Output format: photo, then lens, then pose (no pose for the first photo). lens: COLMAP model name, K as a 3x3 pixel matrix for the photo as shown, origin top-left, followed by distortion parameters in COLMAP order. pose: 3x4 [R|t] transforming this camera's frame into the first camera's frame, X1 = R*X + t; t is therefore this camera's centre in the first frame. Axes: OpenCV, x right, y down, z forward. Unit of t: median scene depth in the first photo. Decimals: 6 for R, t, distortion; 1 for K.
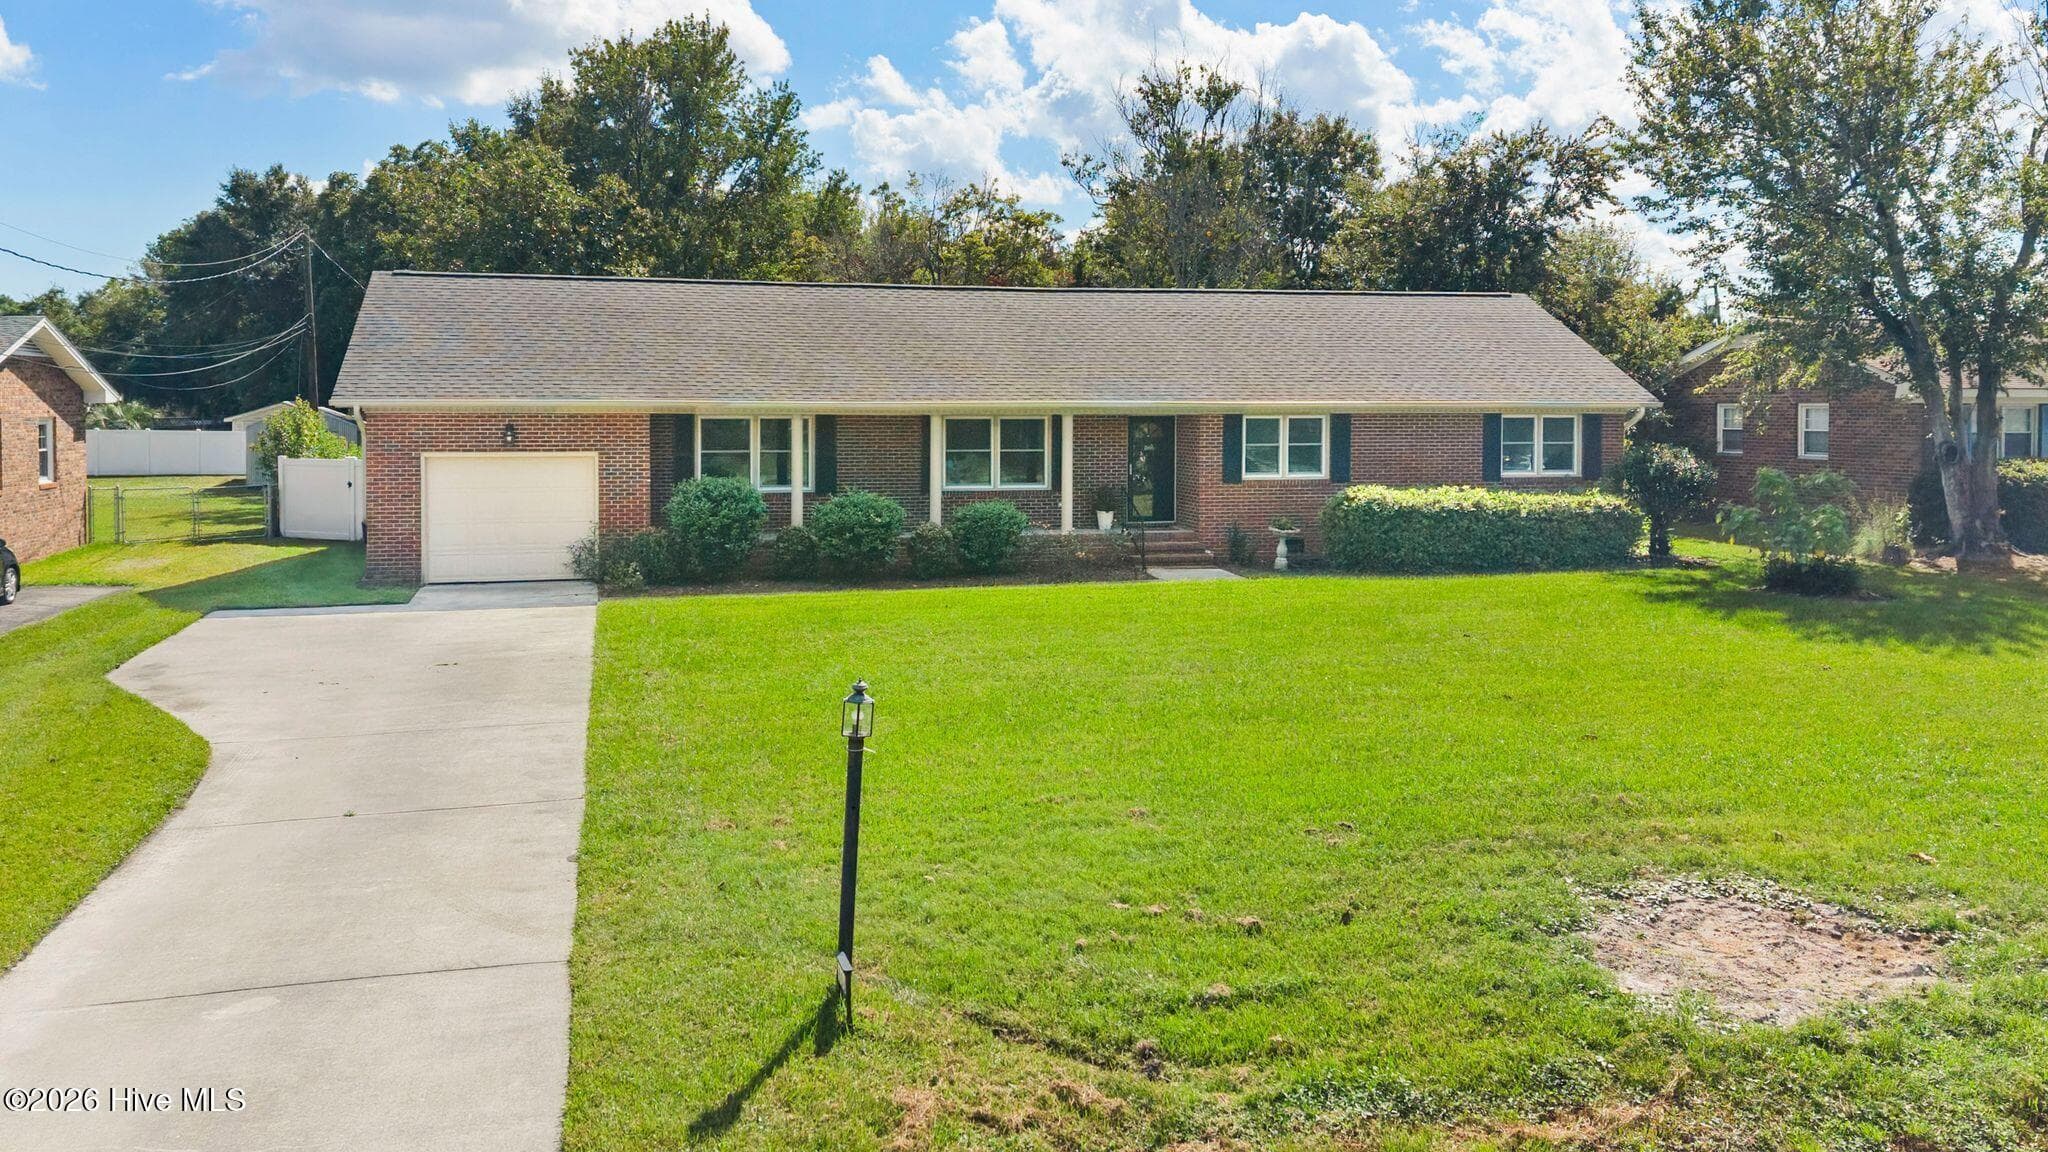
lens RADIAL K [[1570.1, 0, 1024.0], [0, 1570.1, 576.0], [0, 0, 1]] dist [0.002135, -0.043146]
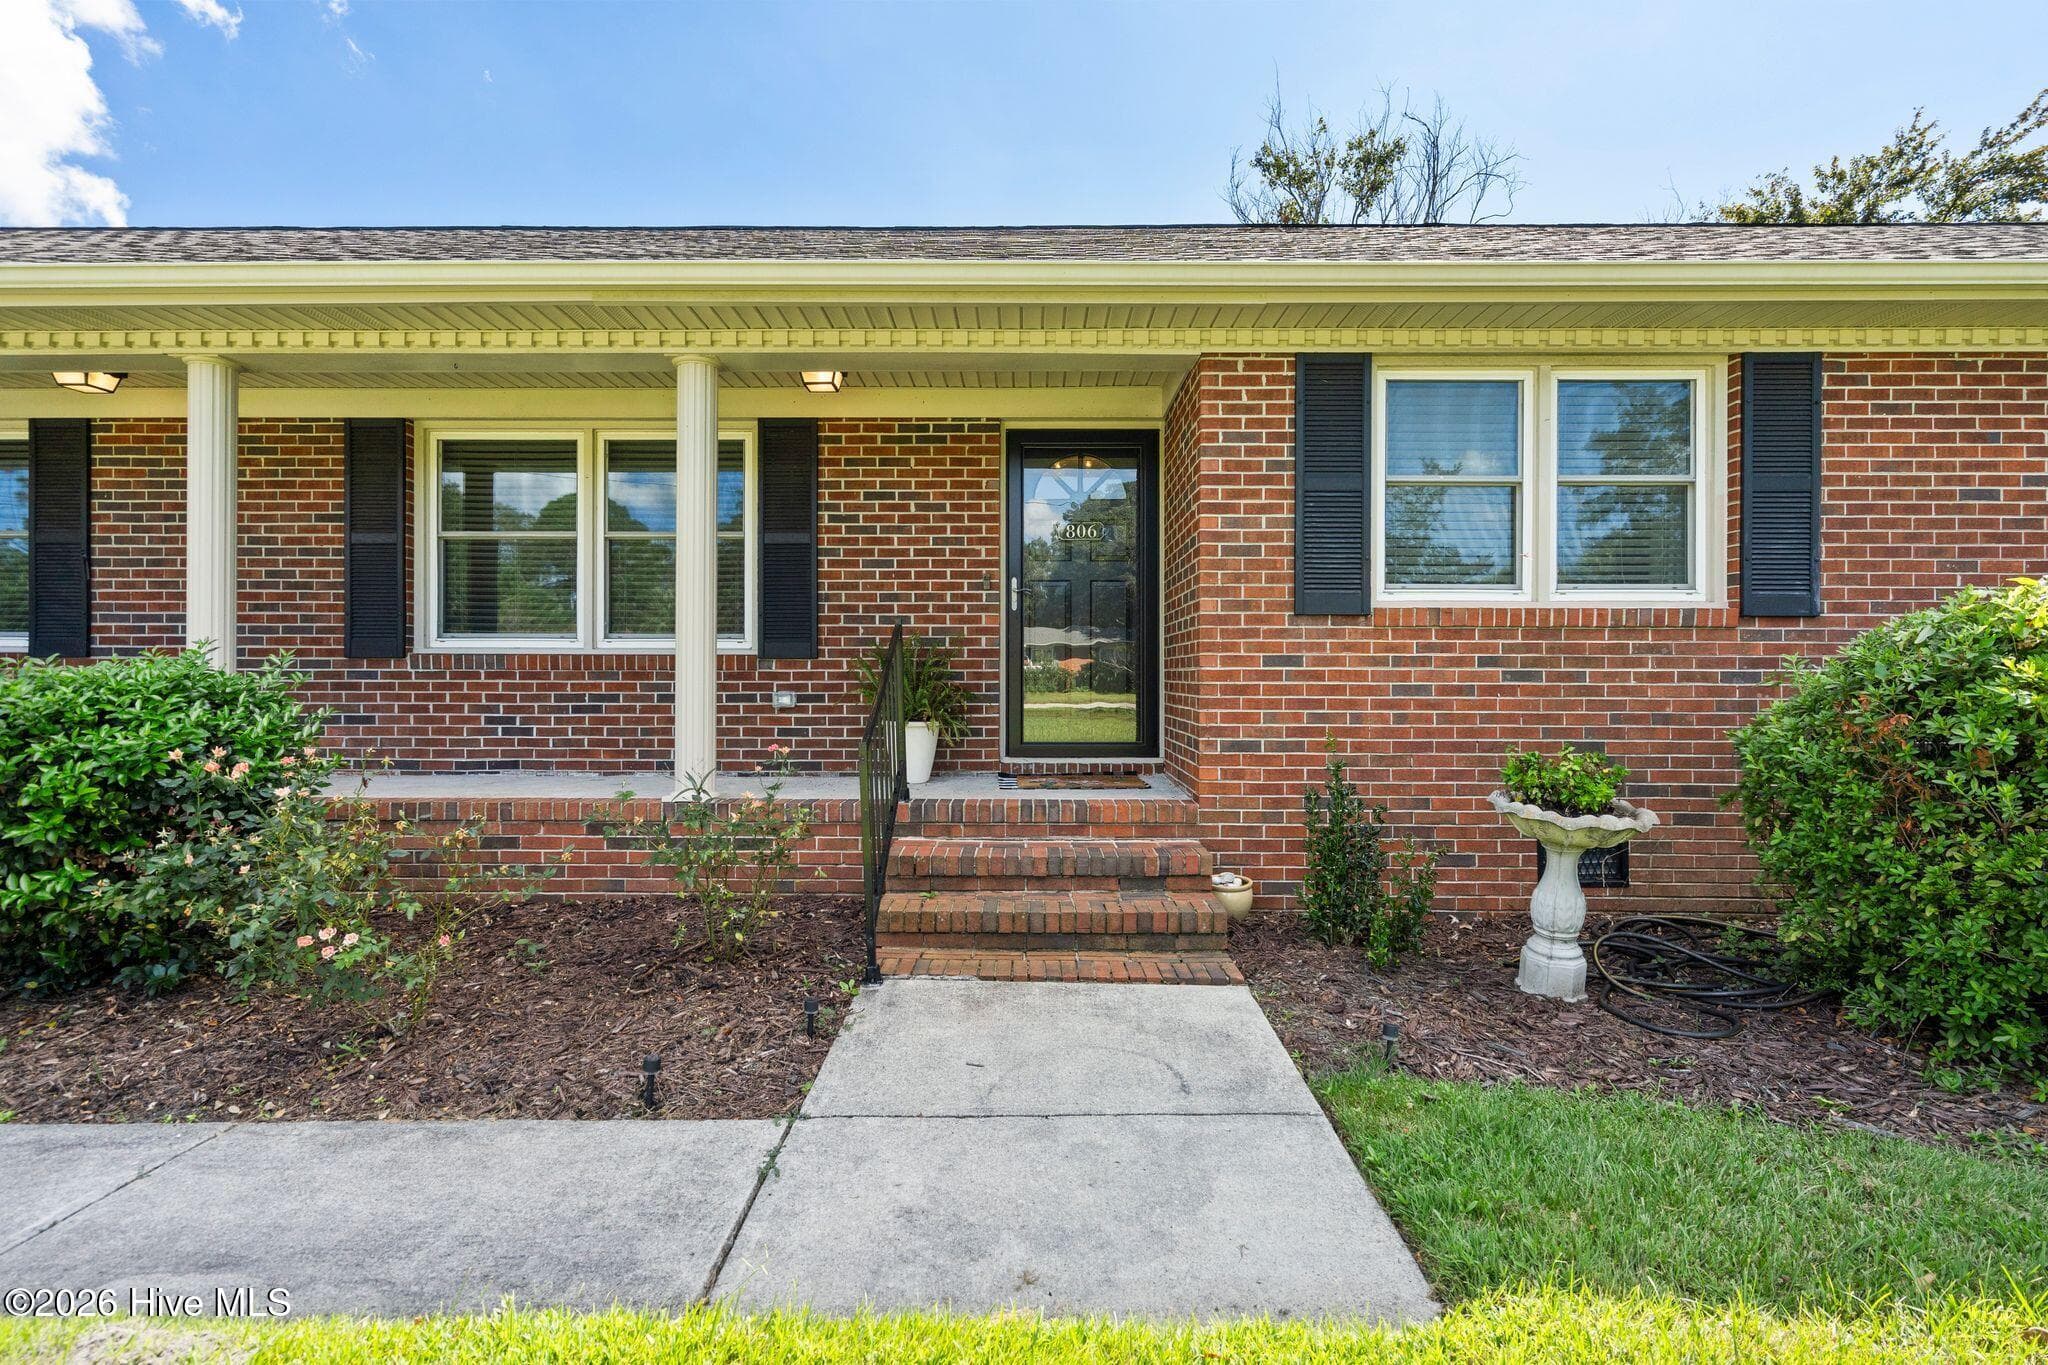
lens RADIAL K [[965.5, 0, 1026.7], [0, 965.5, 685.7], [0, 0, 1]] dist [0.004692, -0.000931]
pose [[0.966246, -0.002462, -0.257609, 0.125929], [-0.025680, 0.994054, -0.105821, -0.029786], [0.256338, 0.108864, 0.960437, 0.838673]]
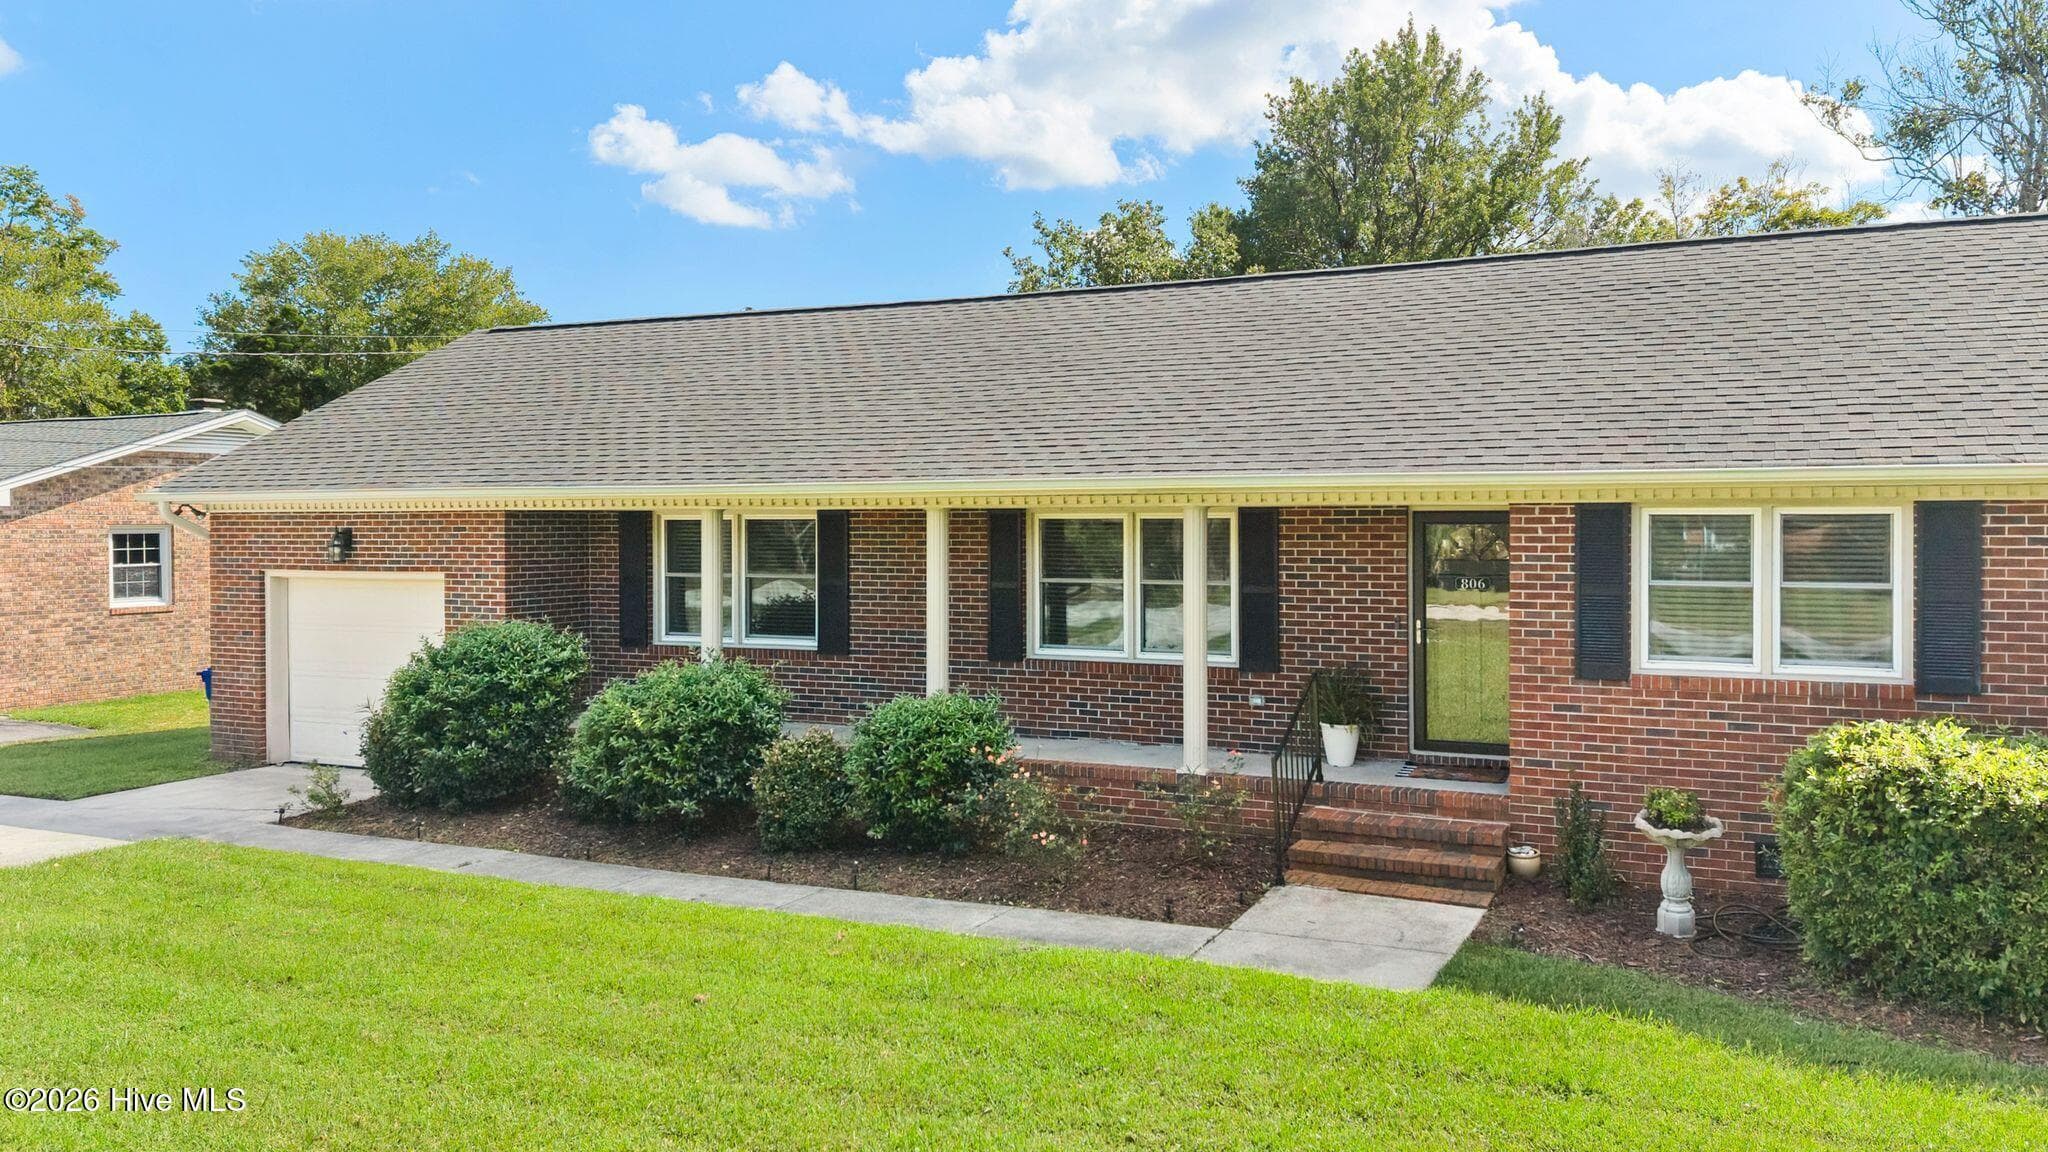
lens RADIAL K [[1570.1, 0, 1024.0], [0, 1570.1, 576.0], [0, 0, 1]] dist [0.002135, -0.043146]
pose [[0.745419, 0.021689, -0.666243, 0.284588], [-0.061372, 0.997458, -0.036195, -0.062566], [0.663765, 0.067869, 0.744856, 0.621790]]
